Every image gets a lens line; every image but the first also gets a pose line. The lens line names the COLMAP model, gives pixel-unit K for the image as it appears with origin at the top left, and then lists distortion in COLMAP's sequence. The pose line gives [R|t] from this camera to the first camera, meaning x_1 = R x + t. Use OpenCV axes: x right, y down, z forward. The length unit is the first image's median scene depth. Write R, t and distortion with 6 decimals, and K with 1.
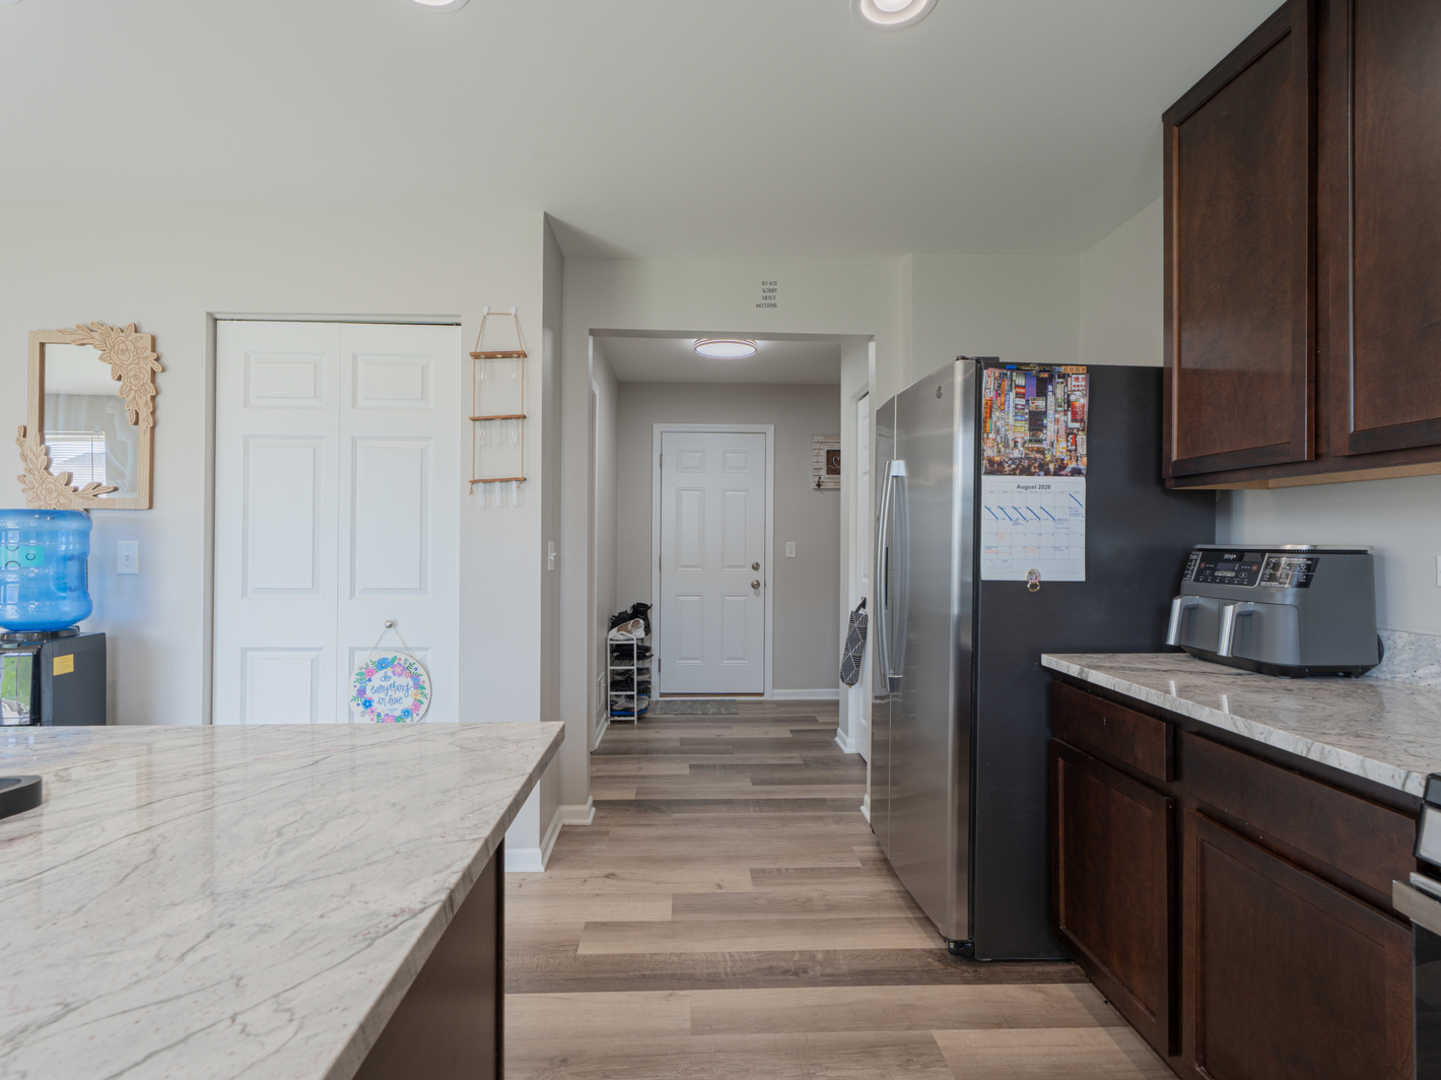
lens RADIAL K [[724.0, 0, 721.6], [0, 724.0, 539.4], [0, 0, 1]] dist [0.002295, -0.000772]
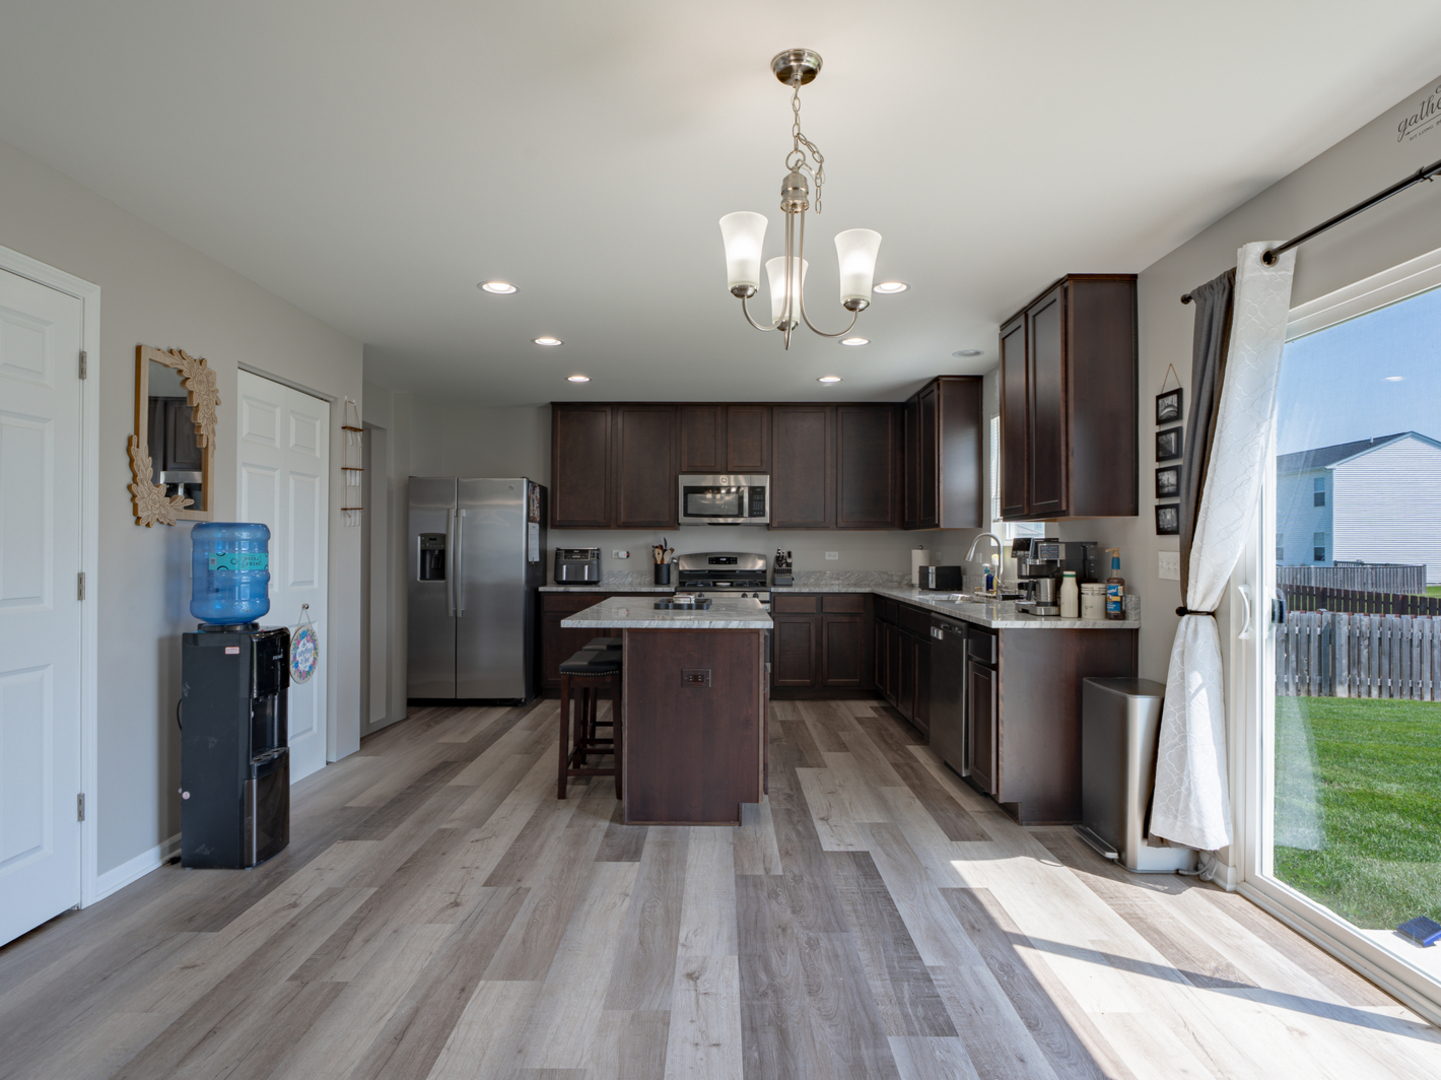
lens RADIAL K [[759.0, 0, 722.8], [0, 759.0, 541.6], [0, 0, 1]] dist [0.002853, 0.000802]
pose [[0.052385, 0.004660, 0.998616, -1.900331], [-0.005366, 0.999976, -0.004385, -0.007633], [-0.998613, -0.005129, 0.052409, 0.108931]]
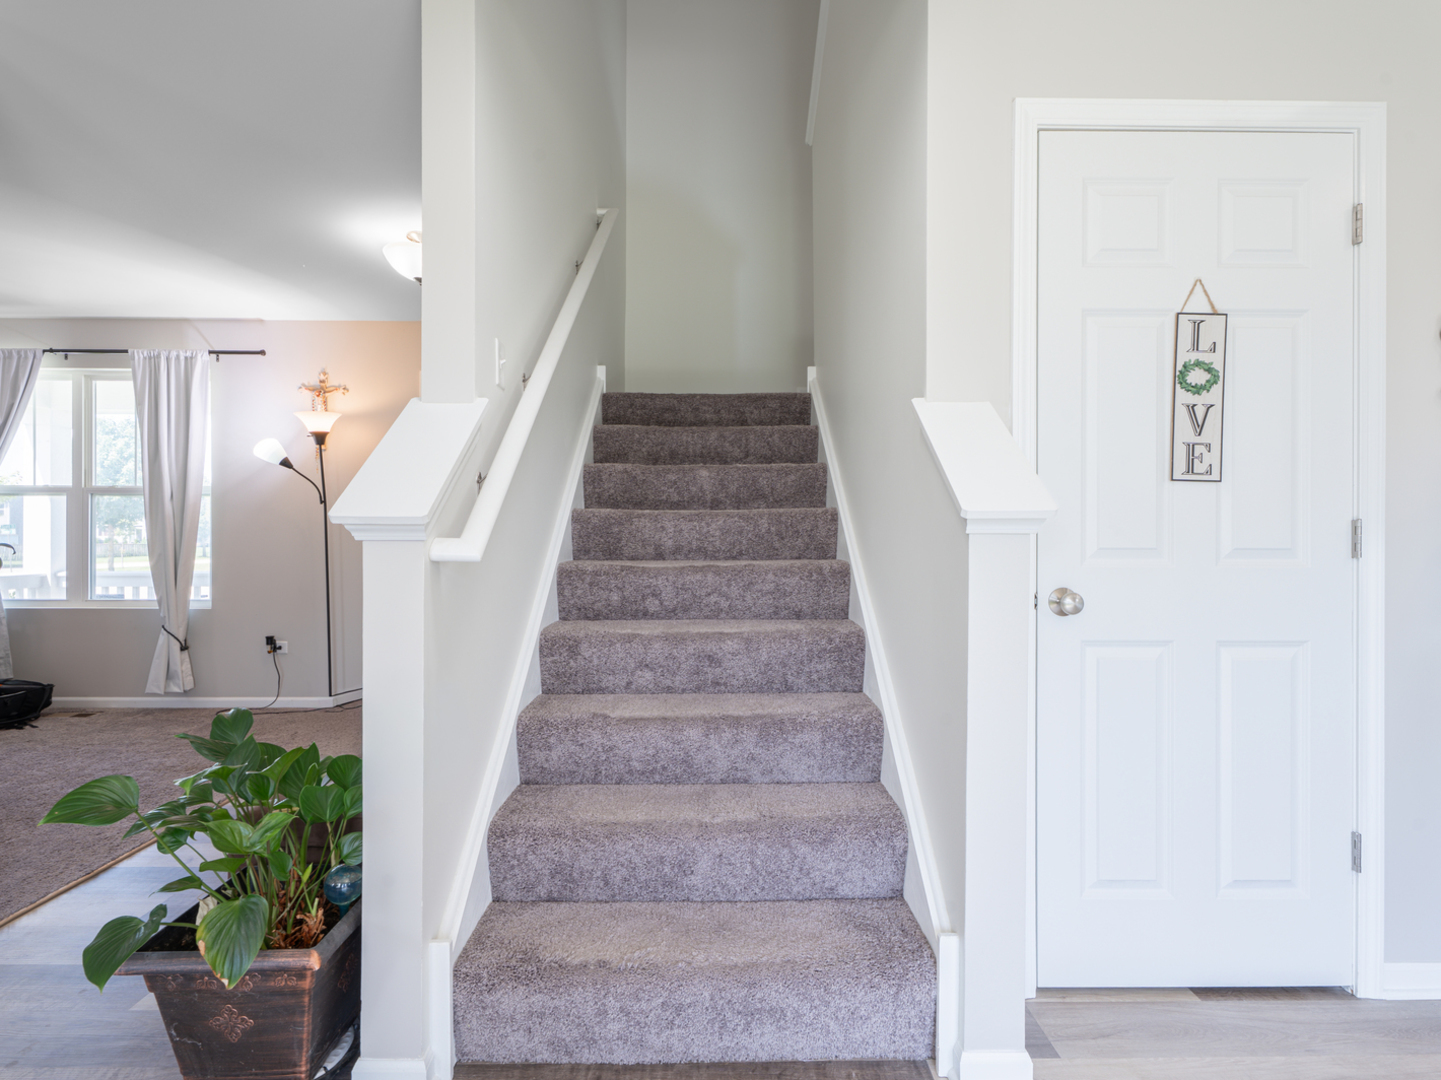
lens RADIAL K [[724.0, 0, 721.7], [0, 724.0, 537.6], [0, 0, 1]] dist [0.002295, -0.000772]
pose [[0.998462, -0.002381, -0.055383, -1.473950], [0.002708, 0.999979, 0.005822, 0.047457], [0.055368, -0.005963, 0.998448, 0.308809]]
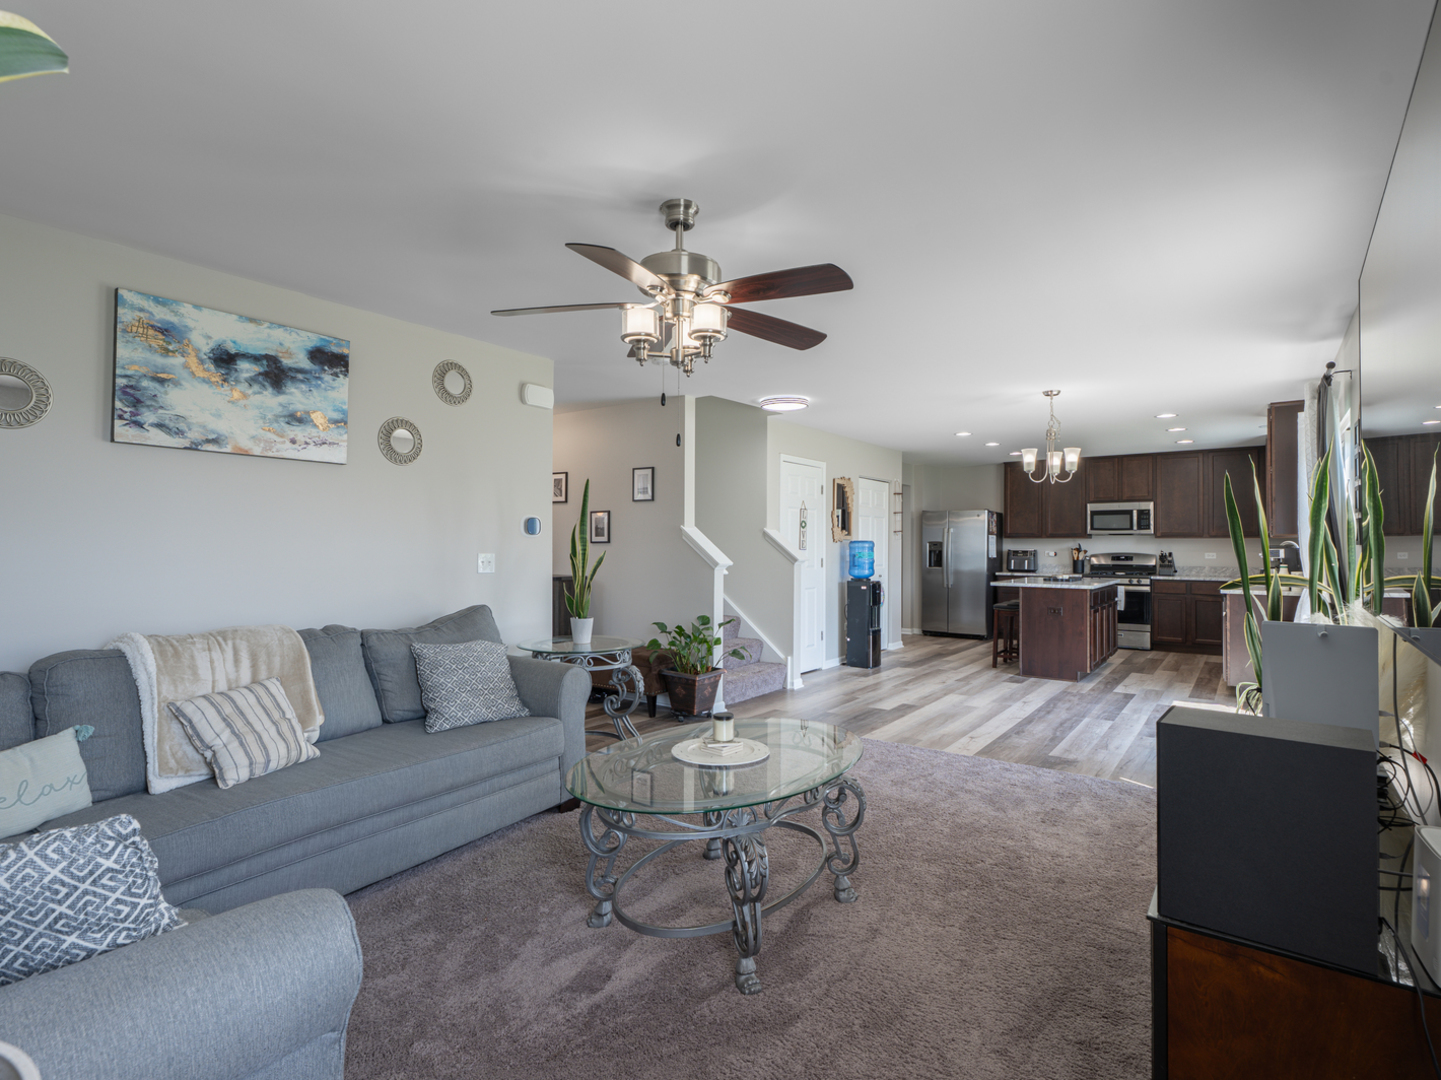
lens RADIAL K [[724.0, 0, 721.1], [0, 724.0, 538.1], [0, 0, 1]] dist [0.002295, -0.000772]
pose [[0.647606, 0.006747, 0.761945, -3.446372], [-0.003398, 0.999976, -0.005967, -0.028838], [-0.761968, 0.001275, 0.647614, -0.576542]]
